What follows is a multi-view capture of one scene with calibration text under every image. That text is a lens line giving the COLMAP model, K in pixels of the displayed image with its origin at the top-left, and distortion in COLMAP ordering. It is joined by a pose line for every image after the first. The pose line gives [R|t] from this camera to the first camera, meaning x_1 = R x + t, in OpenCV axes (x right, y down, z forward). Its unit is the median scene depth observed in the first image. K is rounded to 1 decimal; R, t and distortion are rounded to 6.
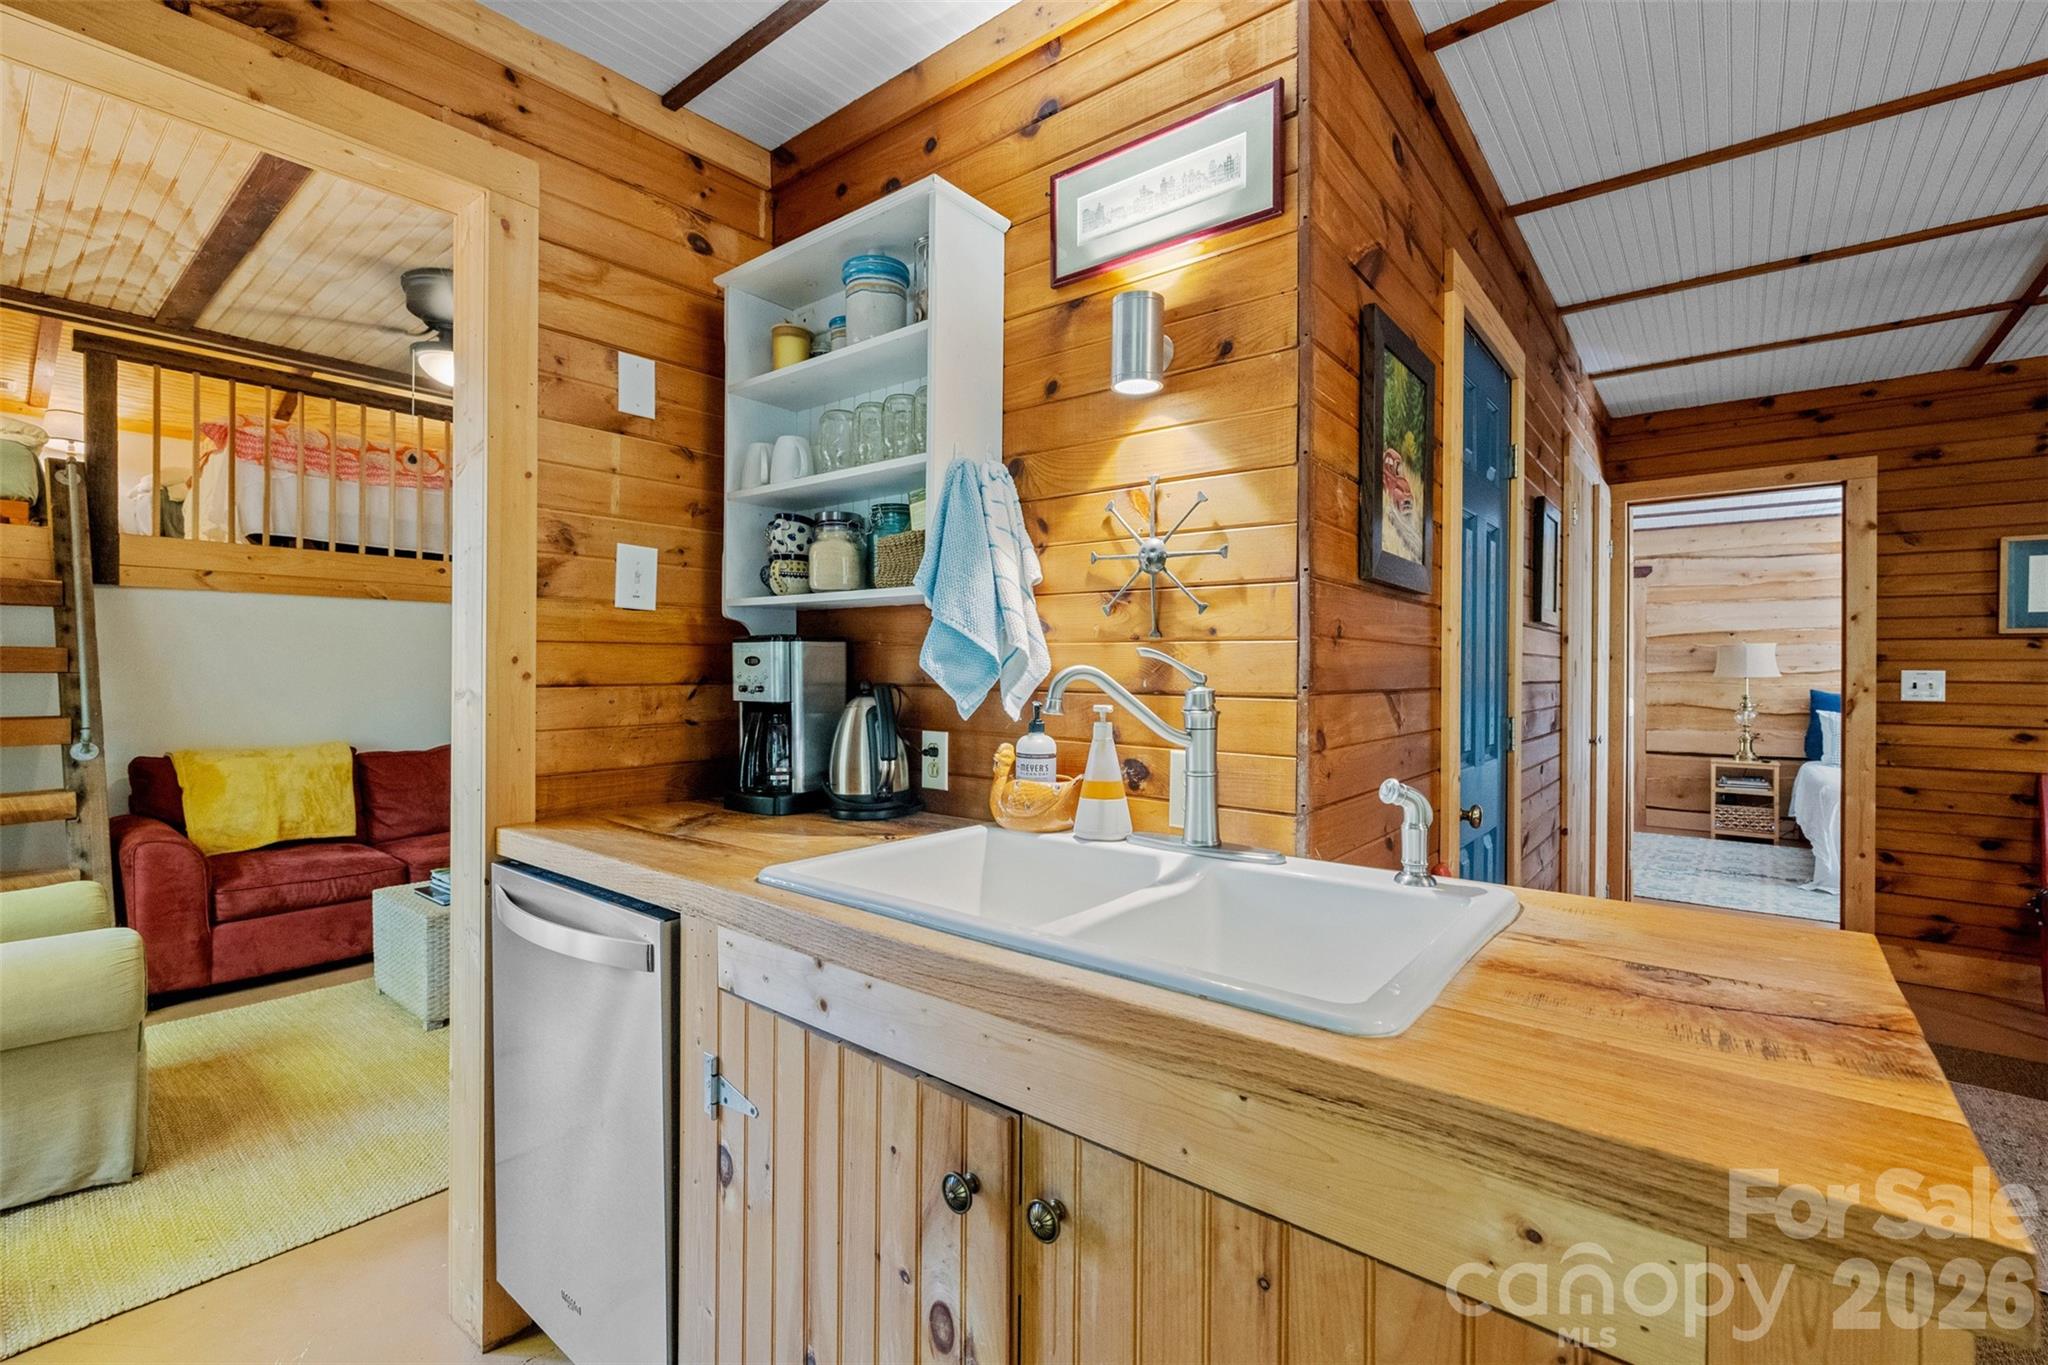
lens RADIAL K [[886.8, 0, 1032.7], [0, 886.8, 677.1], [0, 0, 1]] dist [-0.002086, 0.000608]
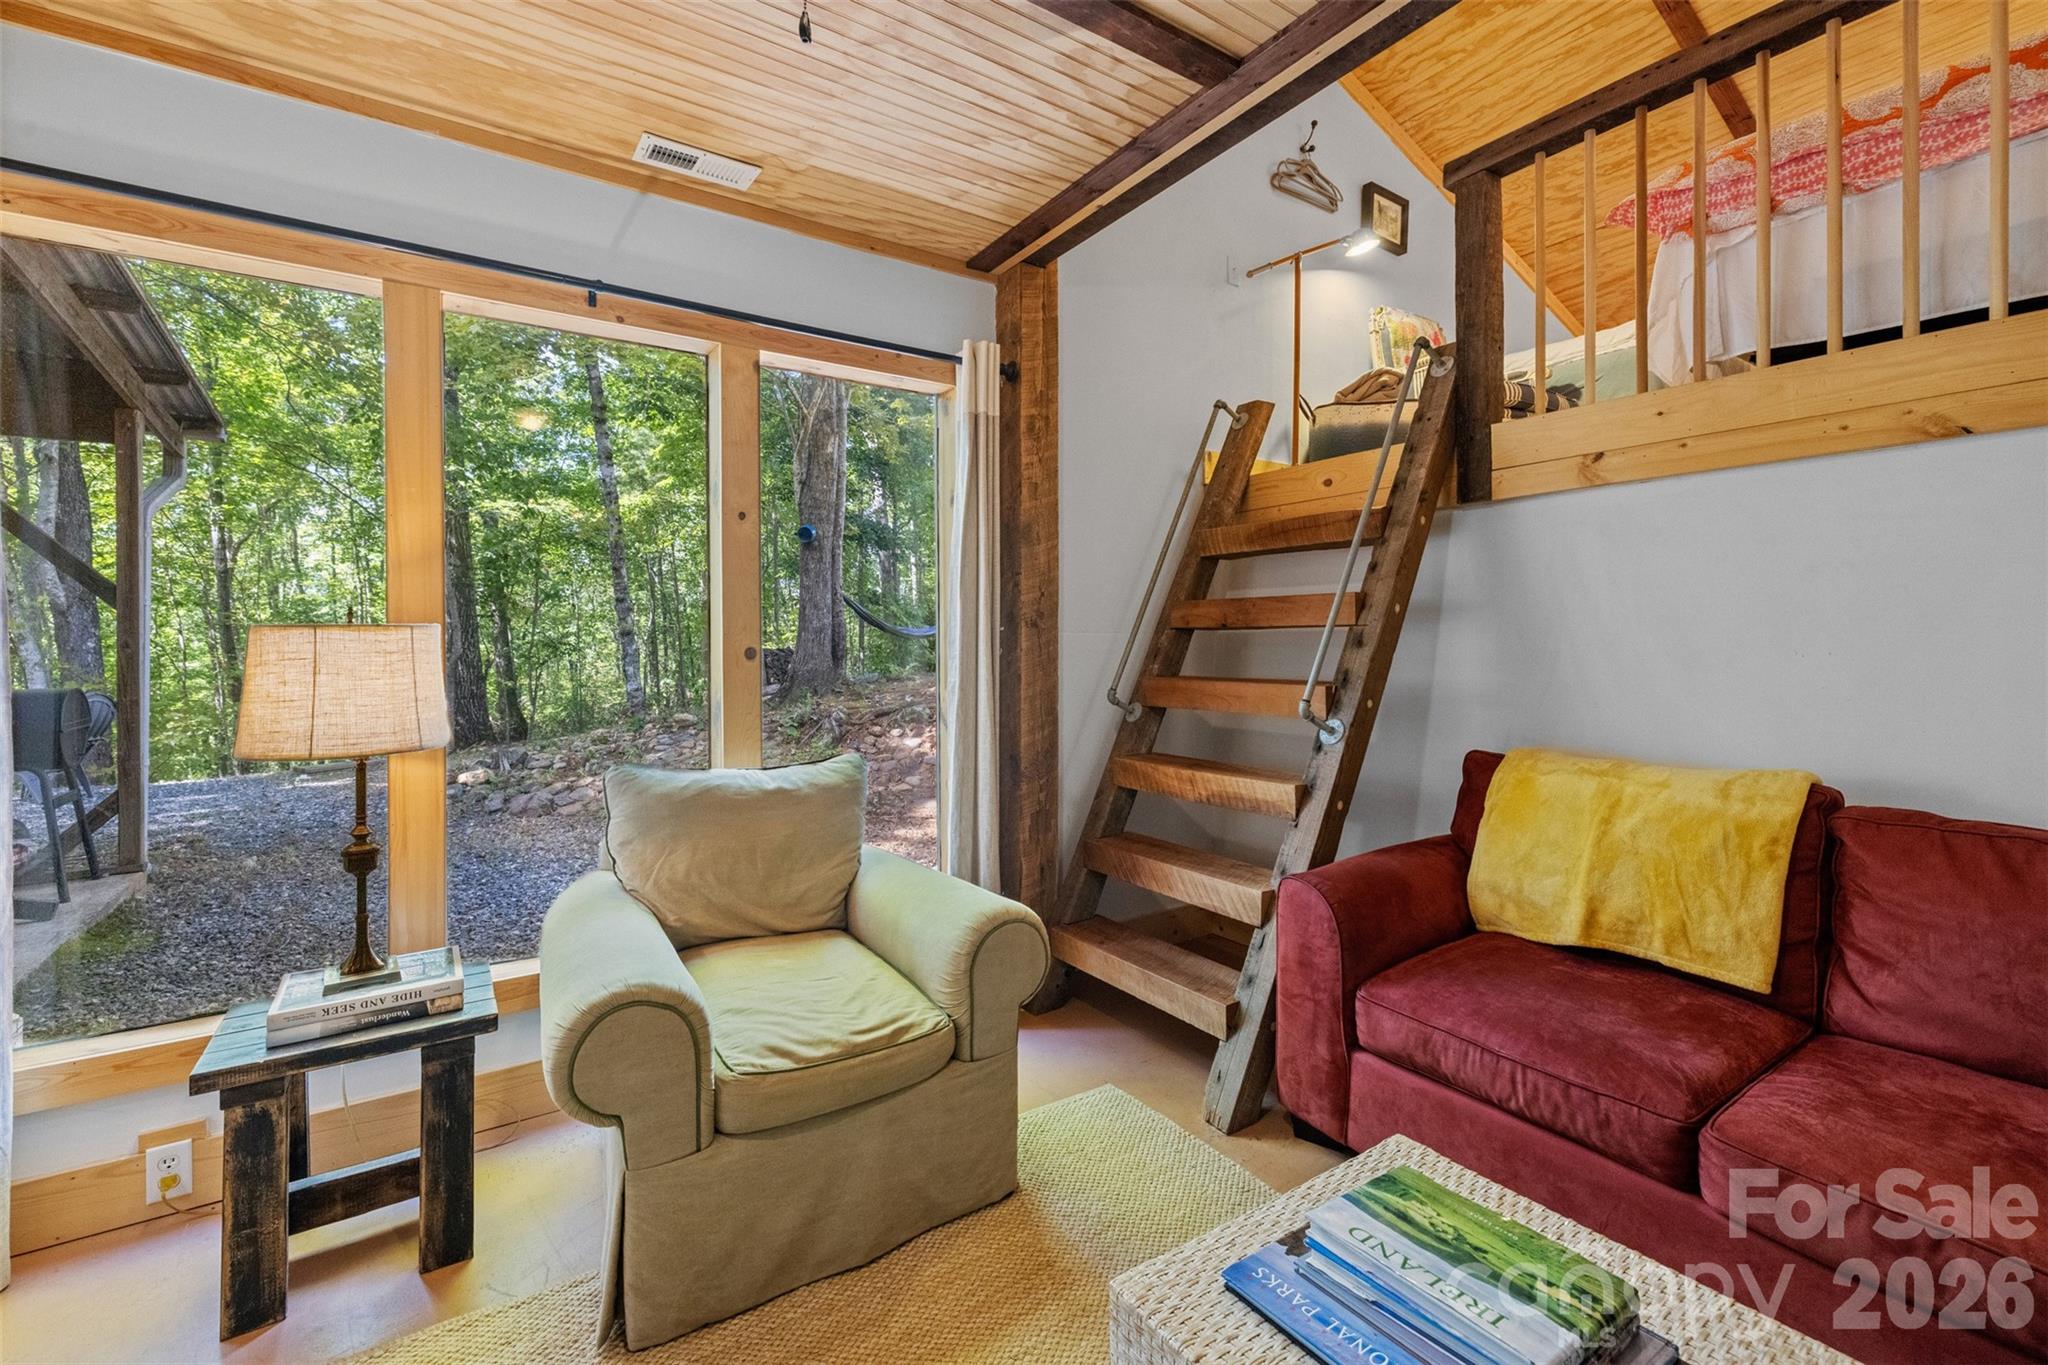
lens RADIAL K [[886.8, 0, 1042.5], [0, 886.8, 645.4], [0, 0, 1]] dist [-0.002086, 0.000608]
pose [[-0.293808, 0.001246, -0.955864, -0.254519], [-0.005257, 0.999982, 0.002920, 0.008945], [0.955850, 0.005883, -0.293796, 0.825828]]
